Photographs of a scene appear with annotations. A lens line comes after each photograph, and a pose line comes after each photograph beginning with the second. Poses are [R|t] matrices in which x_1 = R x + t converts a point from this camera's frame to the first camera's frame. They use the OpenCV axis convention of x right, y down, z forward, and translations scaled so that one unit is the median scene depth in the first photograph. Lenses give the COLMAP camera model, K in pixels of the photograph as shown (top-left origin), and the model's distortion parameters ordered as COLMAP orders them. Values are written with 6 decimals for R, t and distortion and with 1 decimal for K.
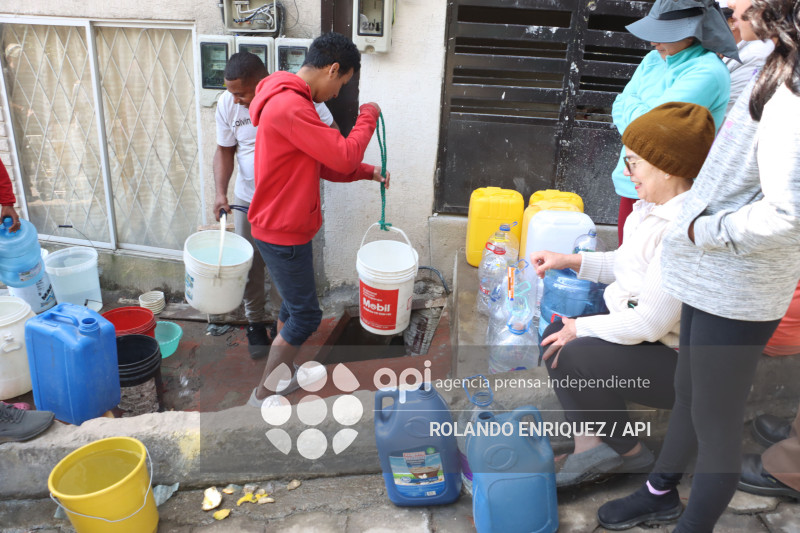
lens RADIAL K [[651.8, 0, 397.9], [0, 651.8, 266.1], [0, 0, 1]] dist [-0.118493, 0.062435]
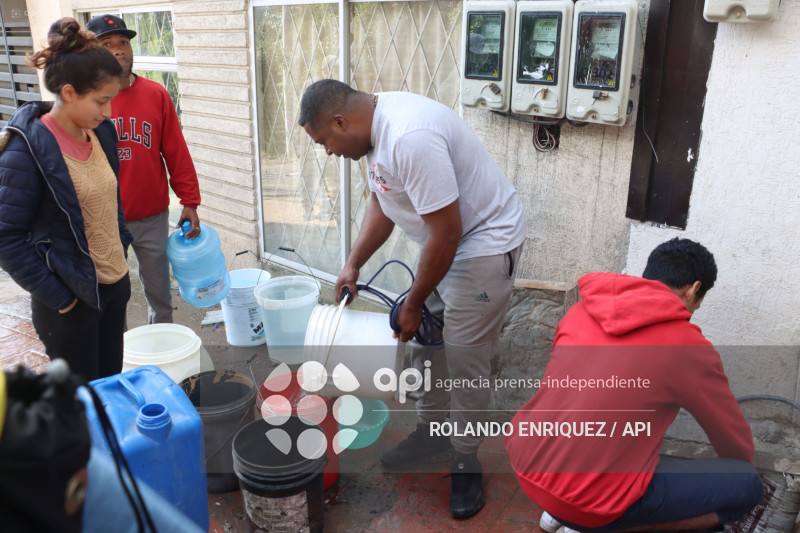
lens RADIAL K [[651.8, 0, 394.0], [0, 651.8, 262.2], [0, 0, 1]] dist [-0.118493, 0.062435]
pose [[0.875886, 0.131715, -0.464193, -0.019766], [-0.168307, 0.984999, -0.038086, -0.038995], [0.452212, 0.111486, 0.884915, 0.340400]]
